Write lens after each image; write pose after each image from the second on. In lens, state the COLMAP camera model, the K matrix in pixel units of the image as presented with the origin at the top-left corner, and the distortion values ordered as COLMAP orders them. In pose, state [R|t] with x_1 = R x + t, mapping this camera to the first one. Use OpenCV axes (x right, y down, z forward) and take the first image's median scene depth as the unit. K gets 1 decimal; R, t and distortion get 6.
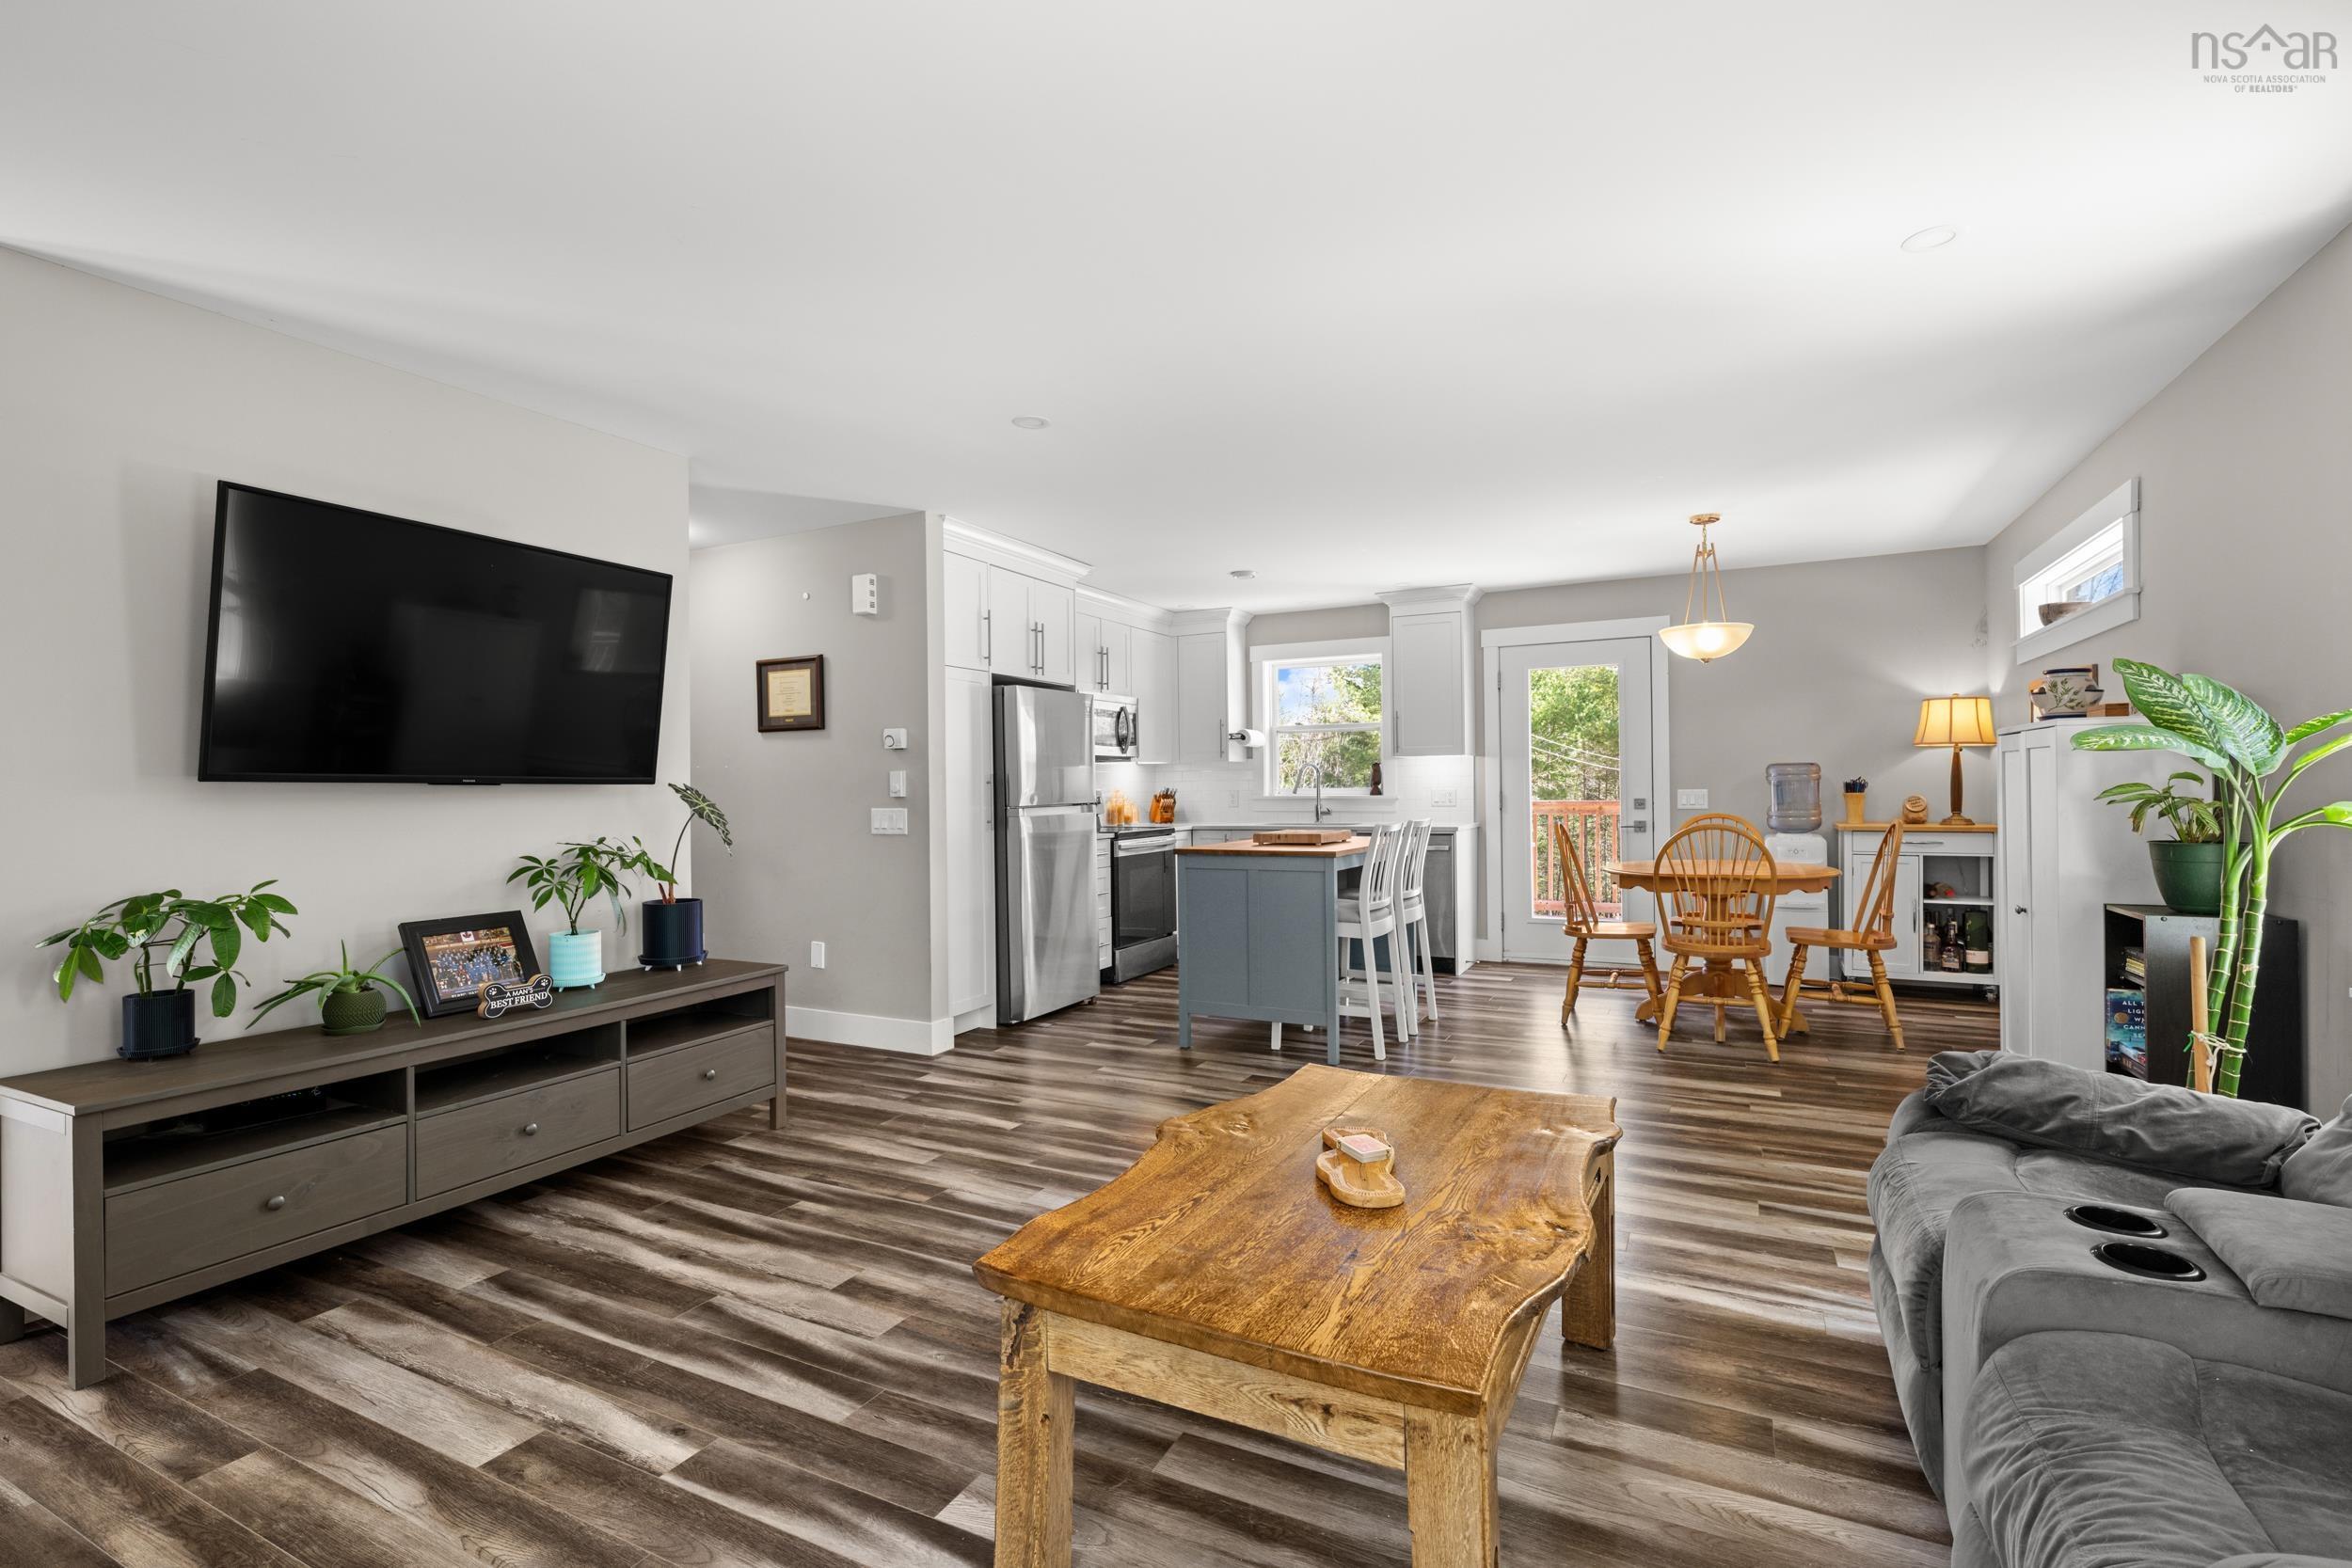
lens RADIAL K [[1066.4, 0, 1178.7], [0, 1066.4, 778.6], [0, 0, 1]] dist [0.000382, 0.000034]
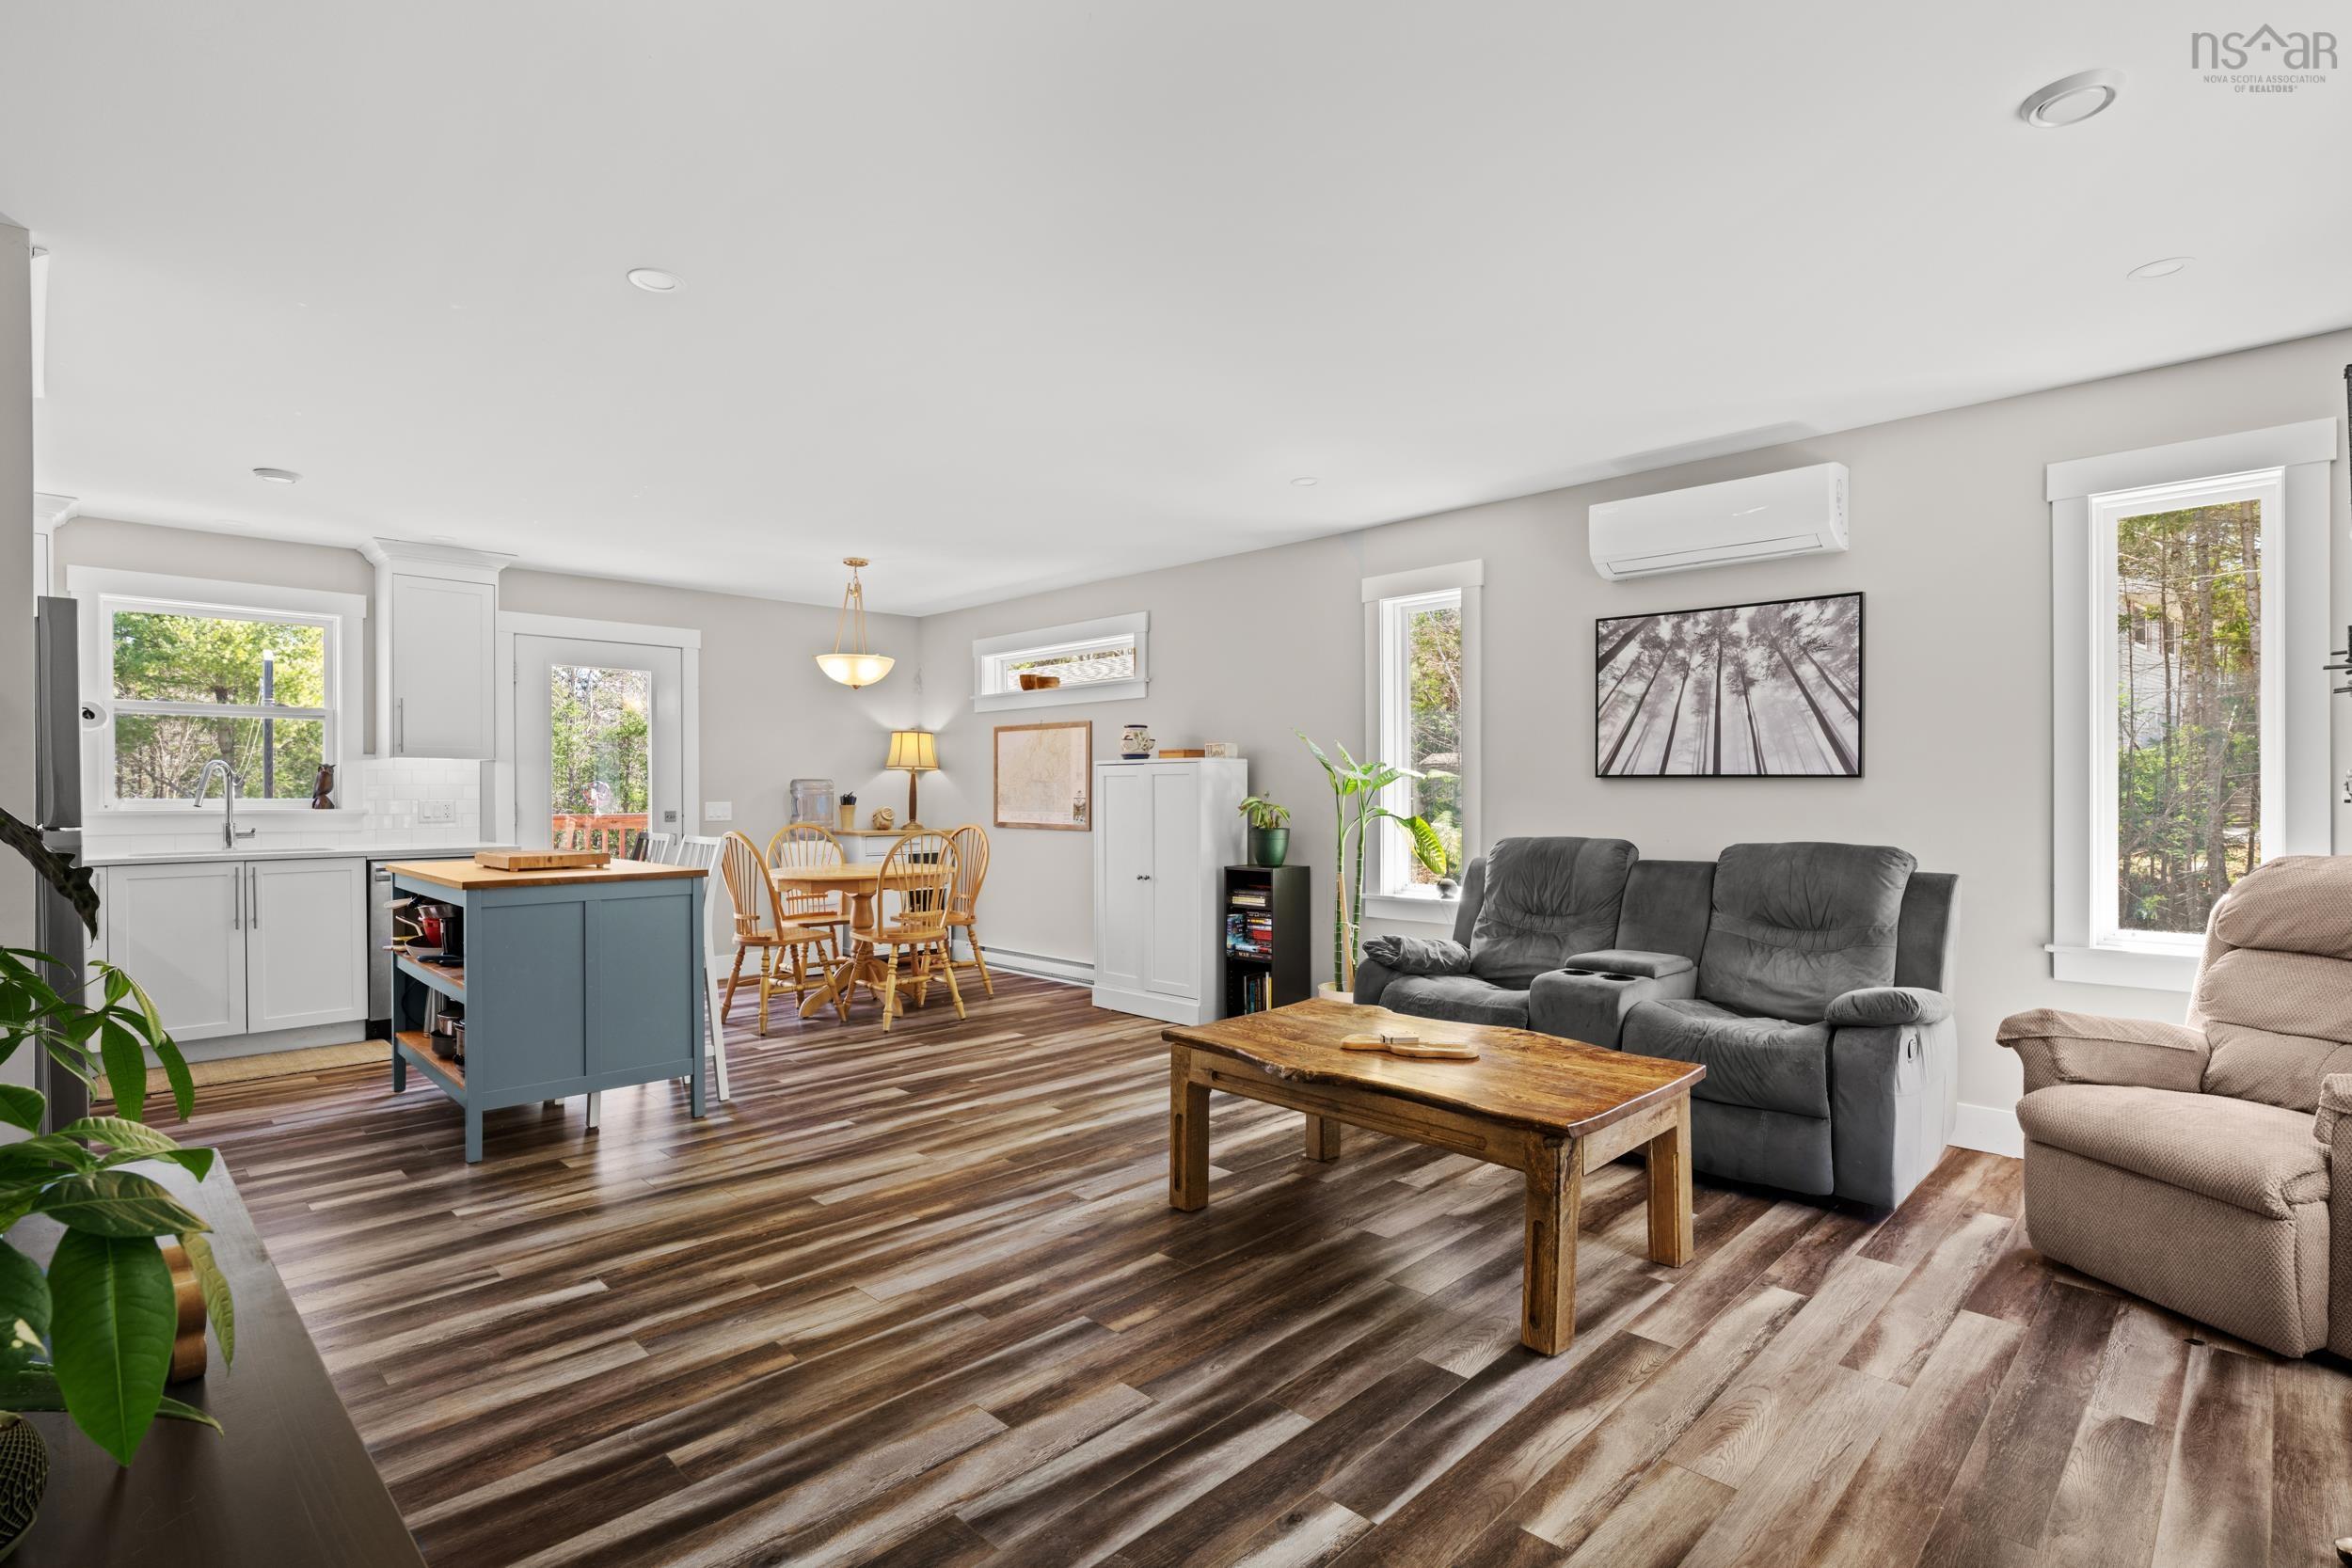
lens RADIAL K [[1118.8, 0, 1176.5], [0, 1118.8, 793.4], [0, 0, 1]] dist [-0.000948, -0.000284]
pose [[0.304742, 0.011250, 0.952368, -0.547202], [-0.009288, 0.999918, -0.008840, 0.009846], [-0.952390, -0.006152, 0.304822, 0.323424]]
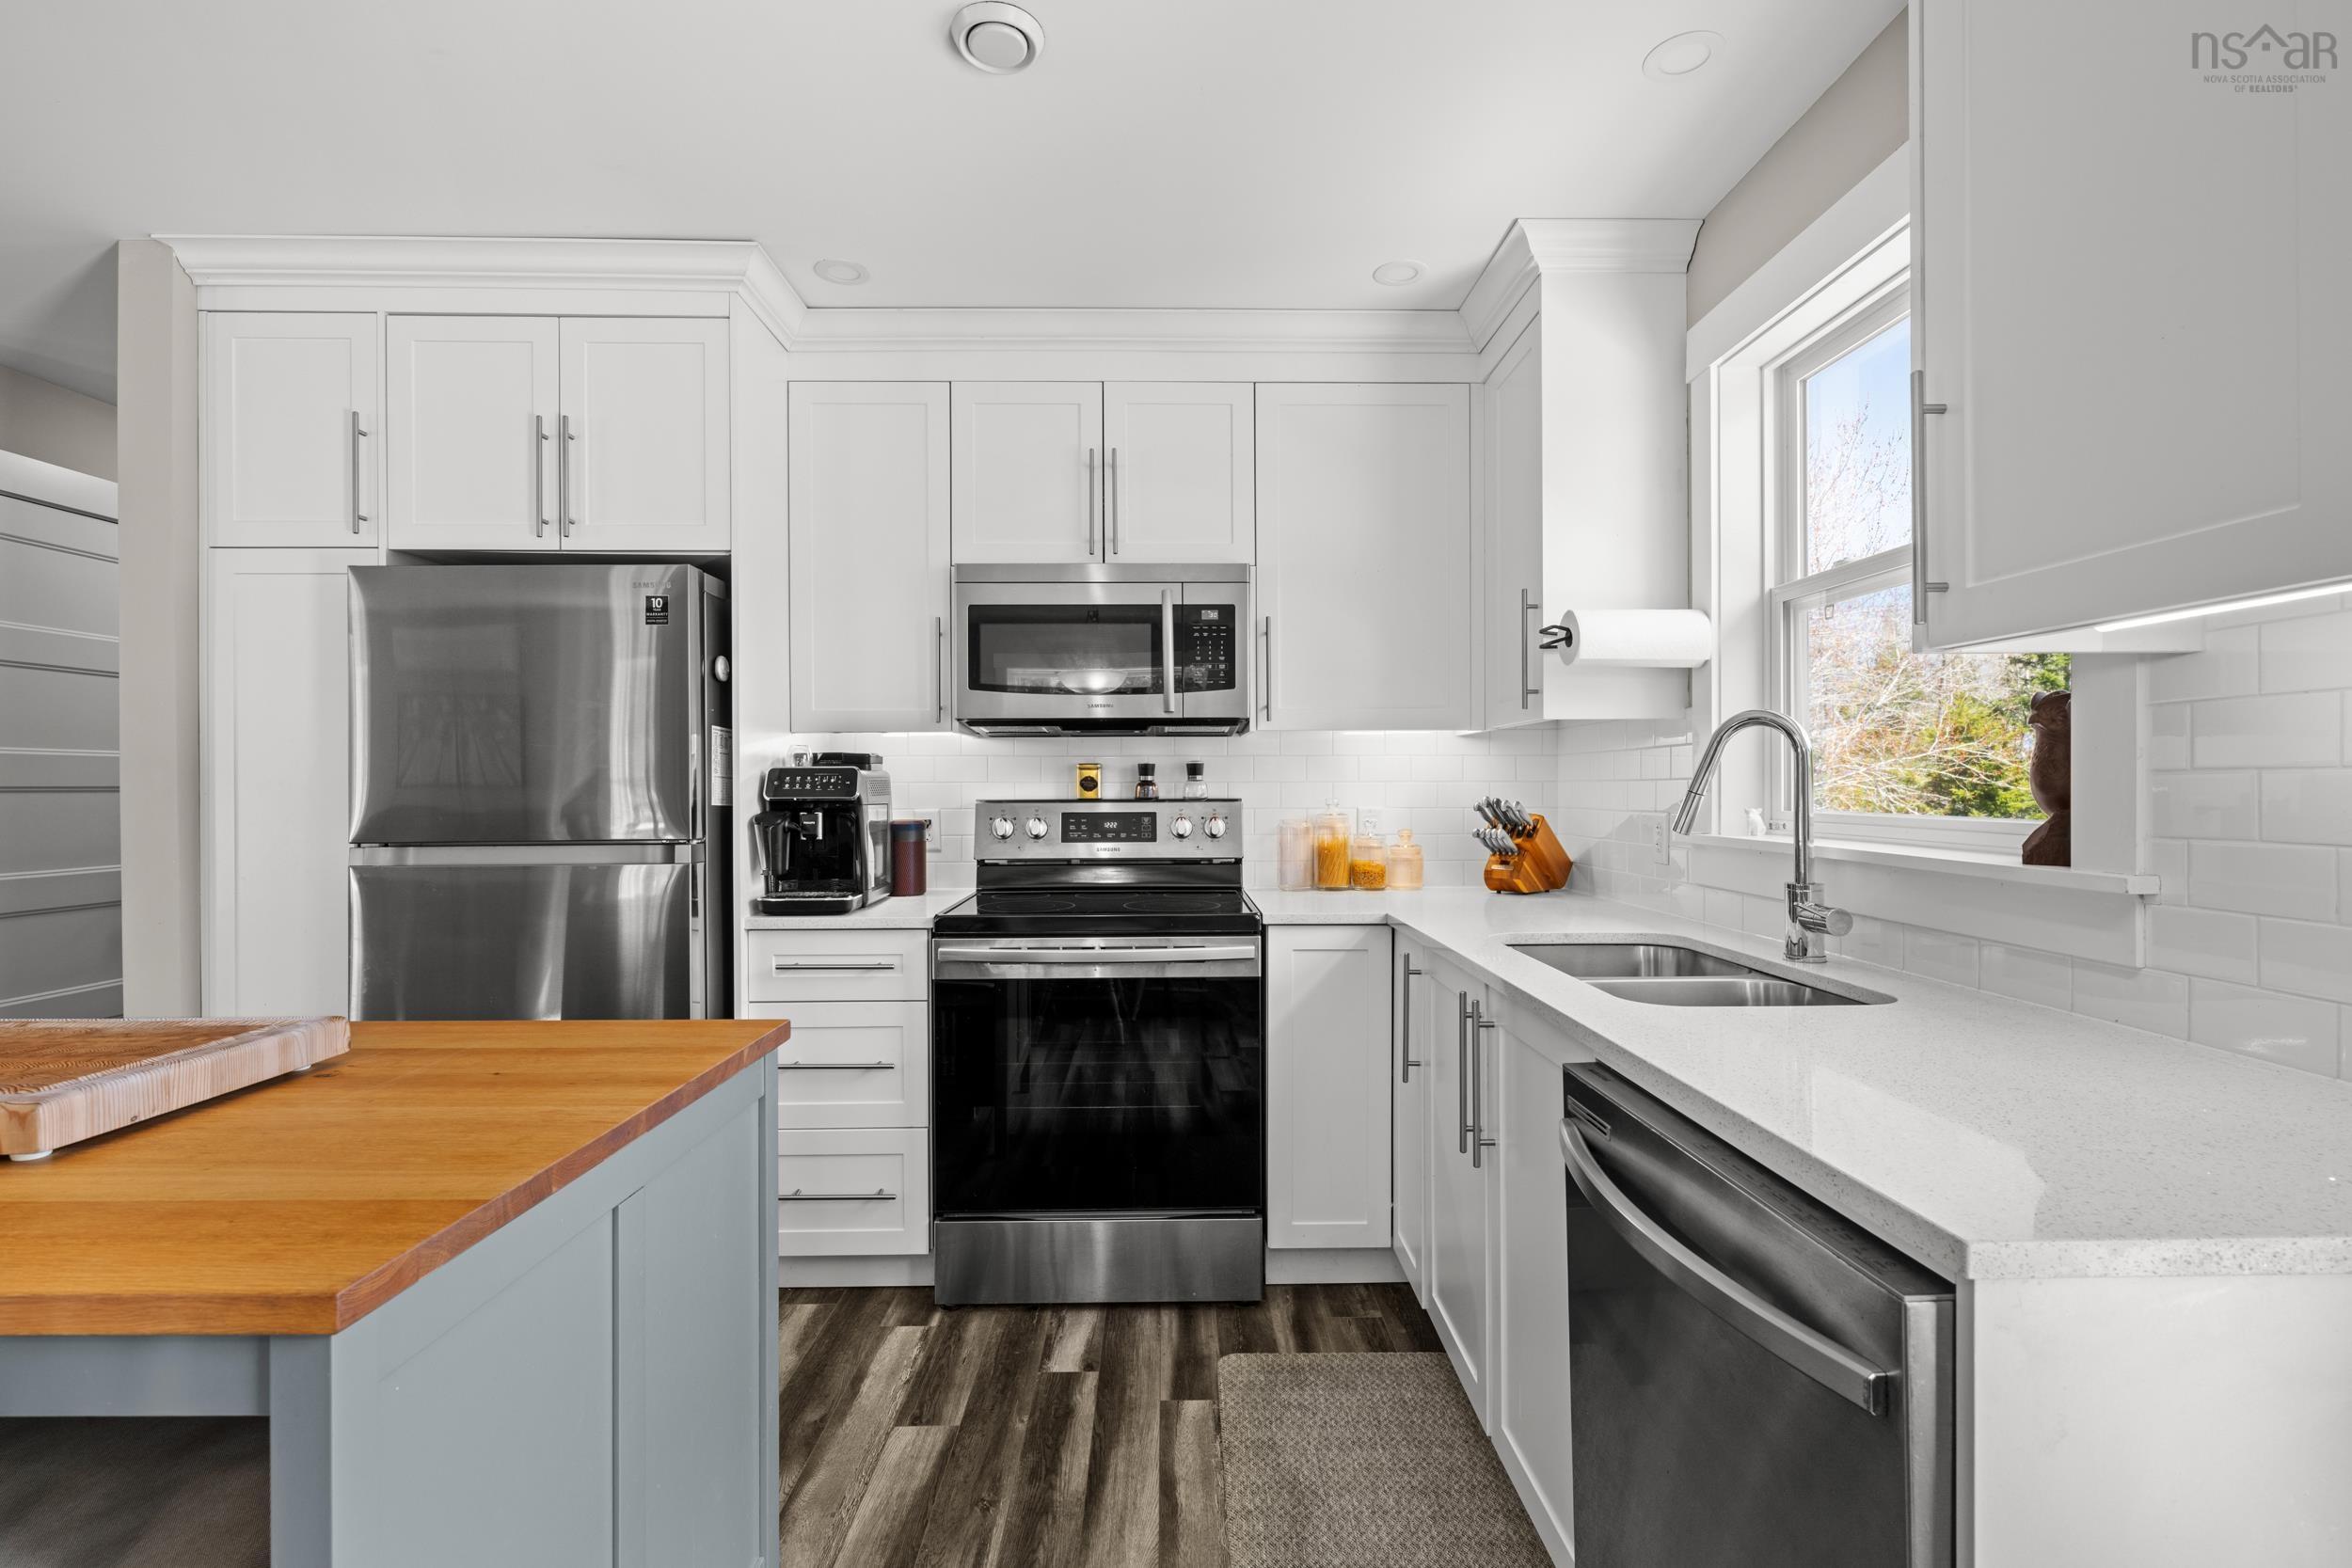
lens RADIAL K [[1060.8, 0, 1177.7], [0, 1060.8, 784.8], [0, 0, 1]] dist [-0.003234, 0.000600]
pose [[0.472903, 0.010129, -0.881056, 0.419147], [0.004409, 0.999894, 0.013862, -0.002252], [0.881103, -0.010440, 0.472808, 1.163486]]
